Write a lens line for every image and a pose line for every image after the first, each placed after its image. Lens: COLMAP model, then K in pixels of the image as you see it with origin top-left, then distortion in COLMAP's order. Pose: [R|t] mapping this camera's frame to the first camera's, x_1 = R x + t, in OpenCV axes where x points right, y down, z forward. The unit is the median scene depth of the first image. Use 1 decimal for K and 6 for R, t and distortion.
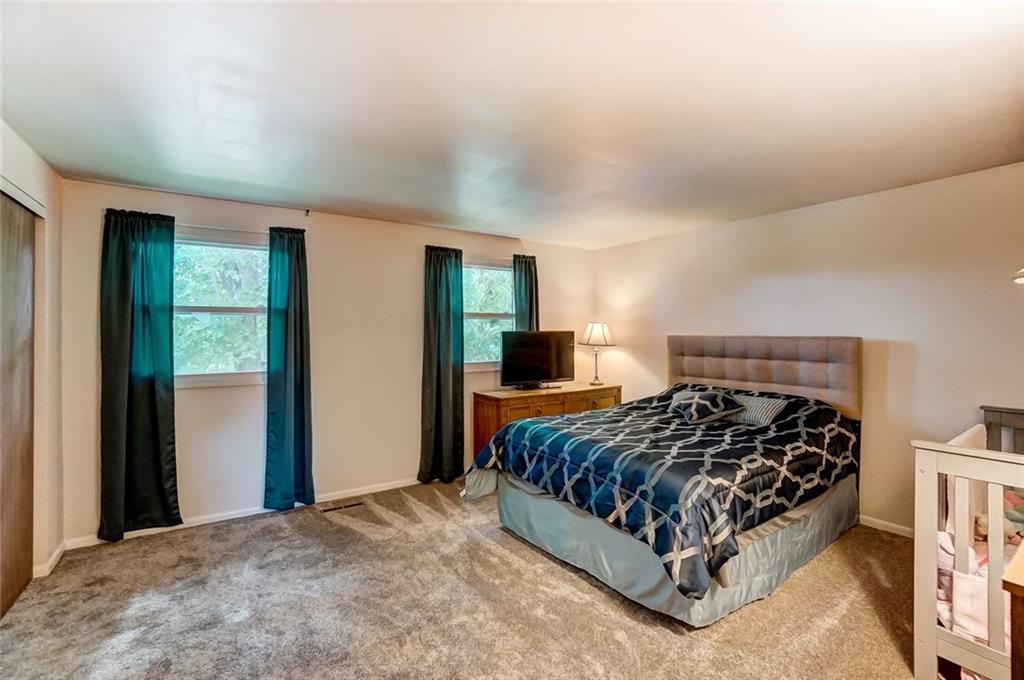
lens RADIAL K [[460.9, 0, 509.2], [0, 460.9, 333.0], [0, 0, 1]] dist [-0.028698, 0.002157]
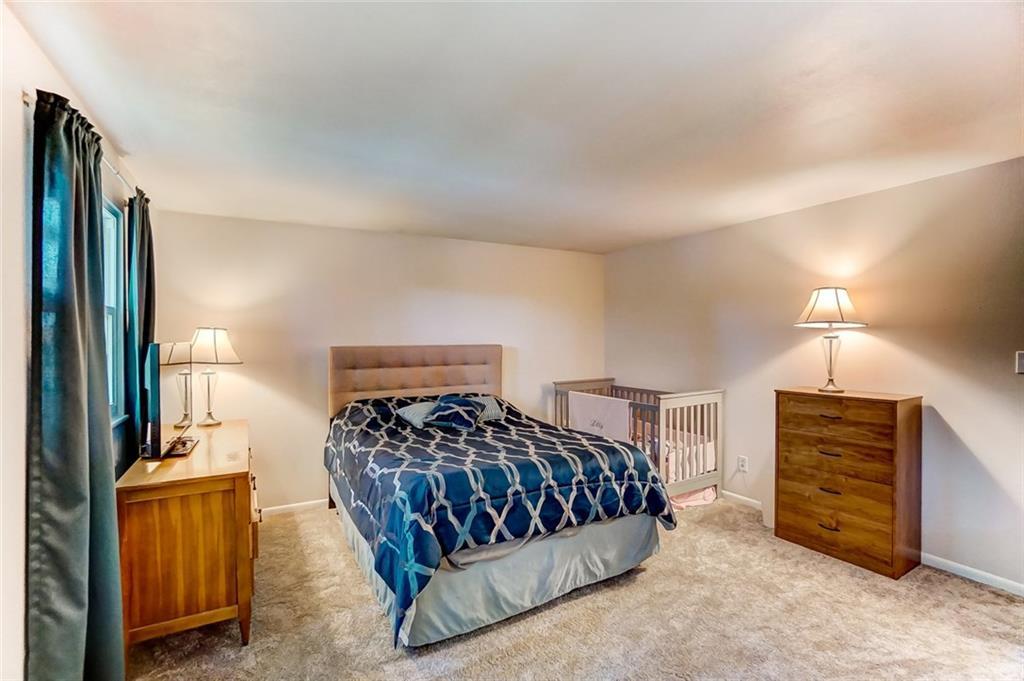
lens RADIAL K [[460.9, 0, 507.7], [0, 460.9, 342.0], [0, 0, 1]] dist [-0.028698, 0.002157]
pose [[0.070721, -0.005850, 0.997479, -0.662898], [0.004288, 0.999975, 0.005561, -0.008283], [-0.997487, 0.003884, 0.070744, 0.876547]]
